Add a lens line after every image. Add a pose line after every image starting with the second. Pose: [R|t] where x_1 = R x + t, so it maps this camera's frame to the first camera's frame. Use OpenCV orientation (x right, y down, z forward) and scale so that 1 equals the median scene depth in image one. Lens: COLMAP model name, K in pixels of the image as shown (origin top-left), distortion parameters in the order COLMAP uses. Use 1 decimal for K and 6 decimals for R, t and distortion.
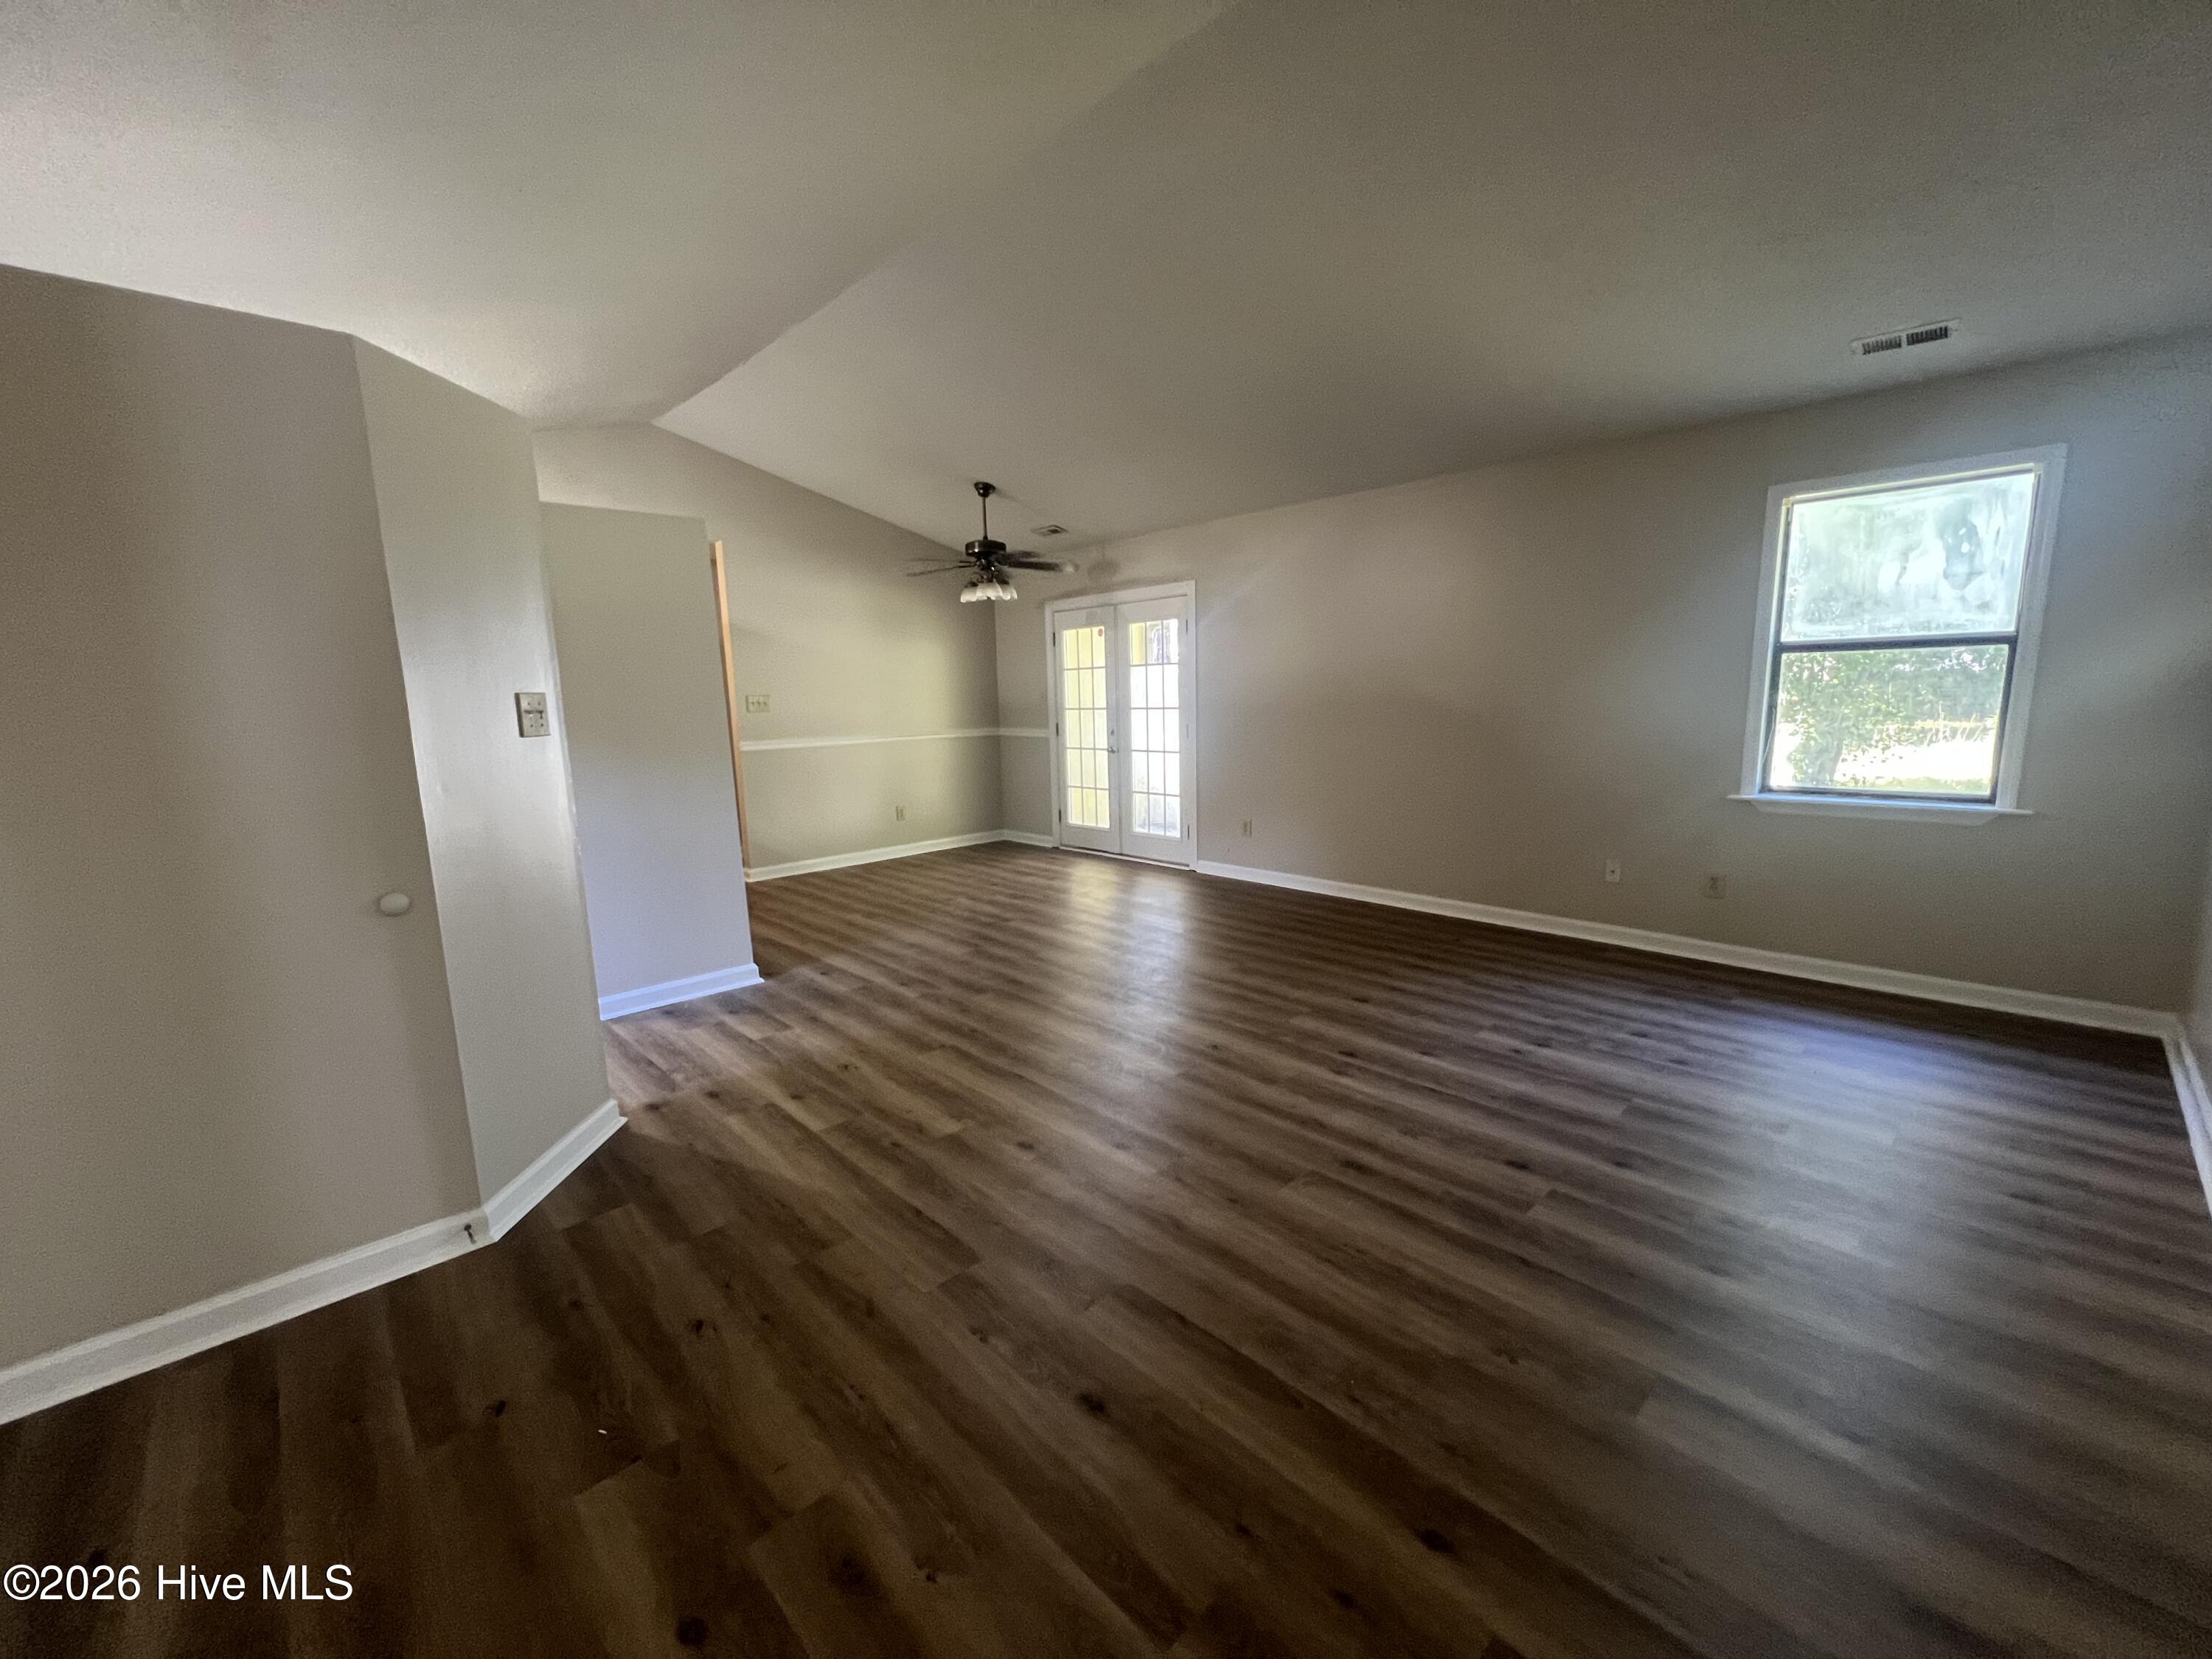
lens RADIAL K [[884.6, 0, 1106.0], [0, 884.6, 829.5], [0, 0, 1]] dist [-0.001454, -0.000112]
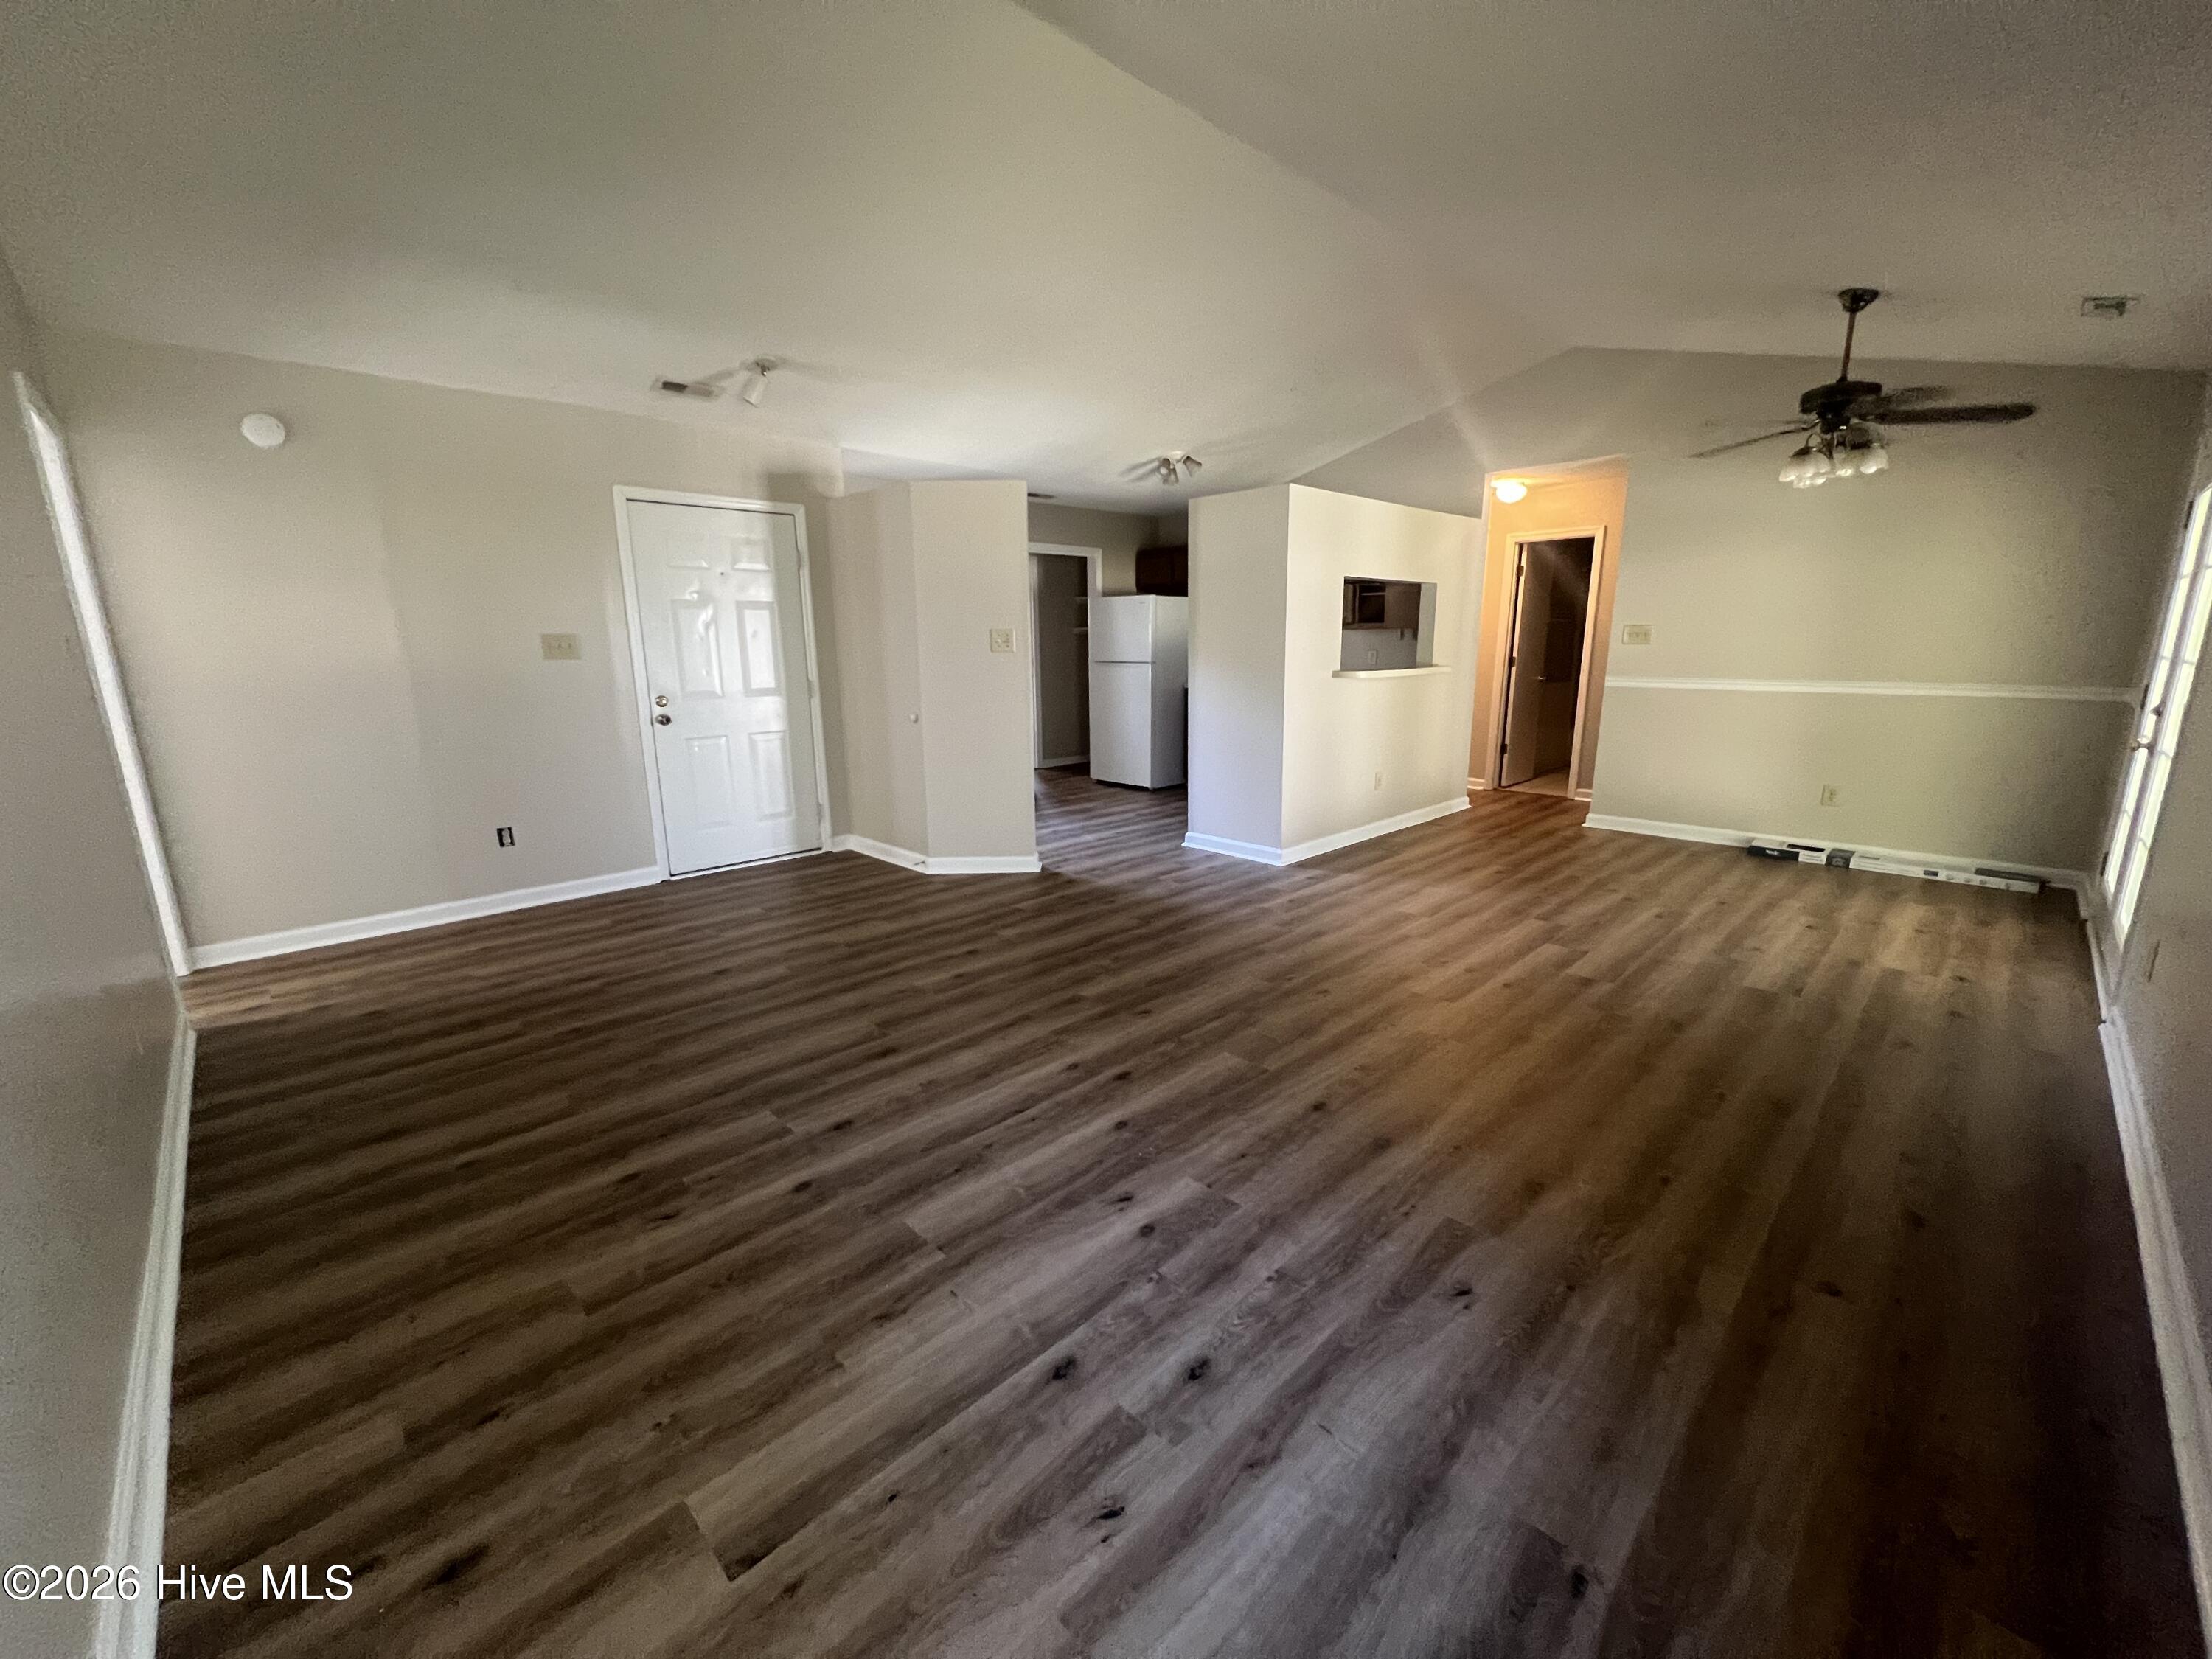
lens RADIAL K [[888.4, 0, 1106.0], [0, 888.4, 829.5], [0, 0, 1]] dist [0.000939, -0.000002]
pose [[0.012780, 0.233048, -0.972381, 0.958512], [-0.146700, 0.962375, 0.228721, -0.148116], [0.989098, 0.139725, 0.046488, 0.845328]]
